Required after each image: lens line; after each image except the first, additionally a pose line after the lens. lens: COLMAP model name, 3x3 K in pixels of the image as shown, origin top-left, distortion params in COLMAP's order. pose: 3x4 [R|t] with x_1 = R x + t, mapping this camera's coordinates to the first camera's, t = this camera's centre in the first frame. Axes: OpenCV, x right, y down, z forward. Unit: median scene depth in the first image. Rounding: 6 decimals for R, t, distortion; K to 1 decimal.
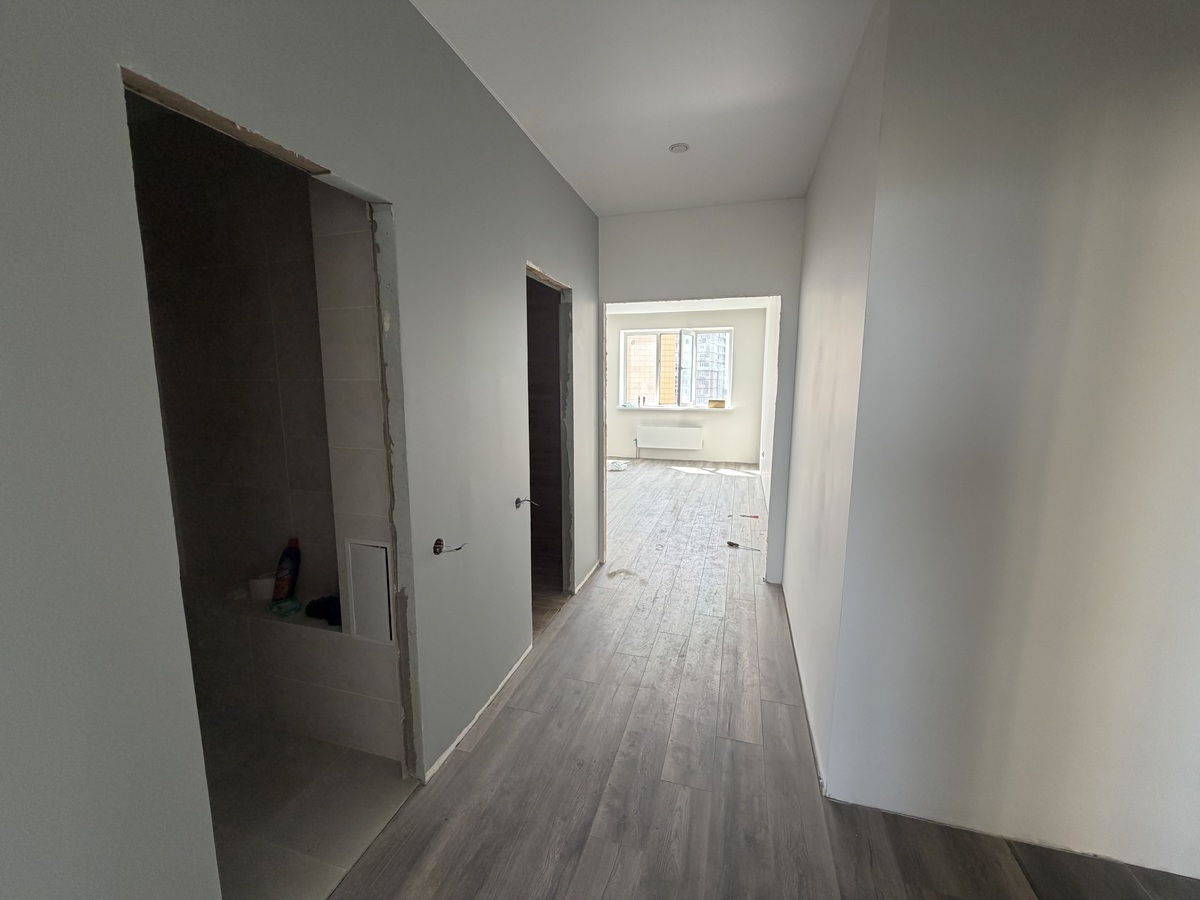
lens RADIAL K [[478.9, 0, 597.4], [0, 478.9, 449.0], [0, 0, 1]] dist [-0.000374, 0.000072]
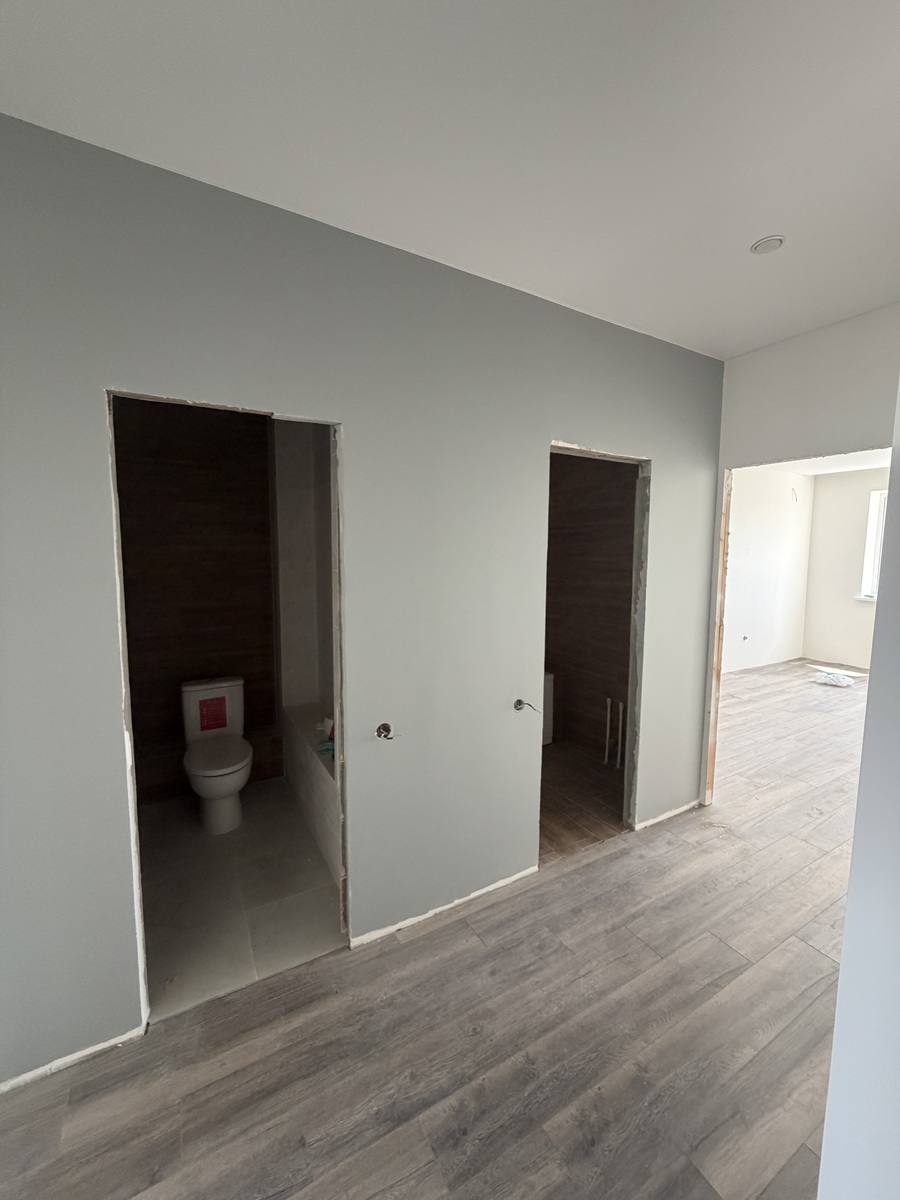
lens RADIAL K [[482.4, 0, 452.2], [0, 482.4, 594.5], [0, 0, 1]] dist [-0.000511, -0.000163]
pose [[0.726455, 0.072271, -0.683403, 0.393516], [-0.107033, 0.994218, -0.008636, -0.082487], [0.678827, 0.079421, 0.729990, 0.247383]]
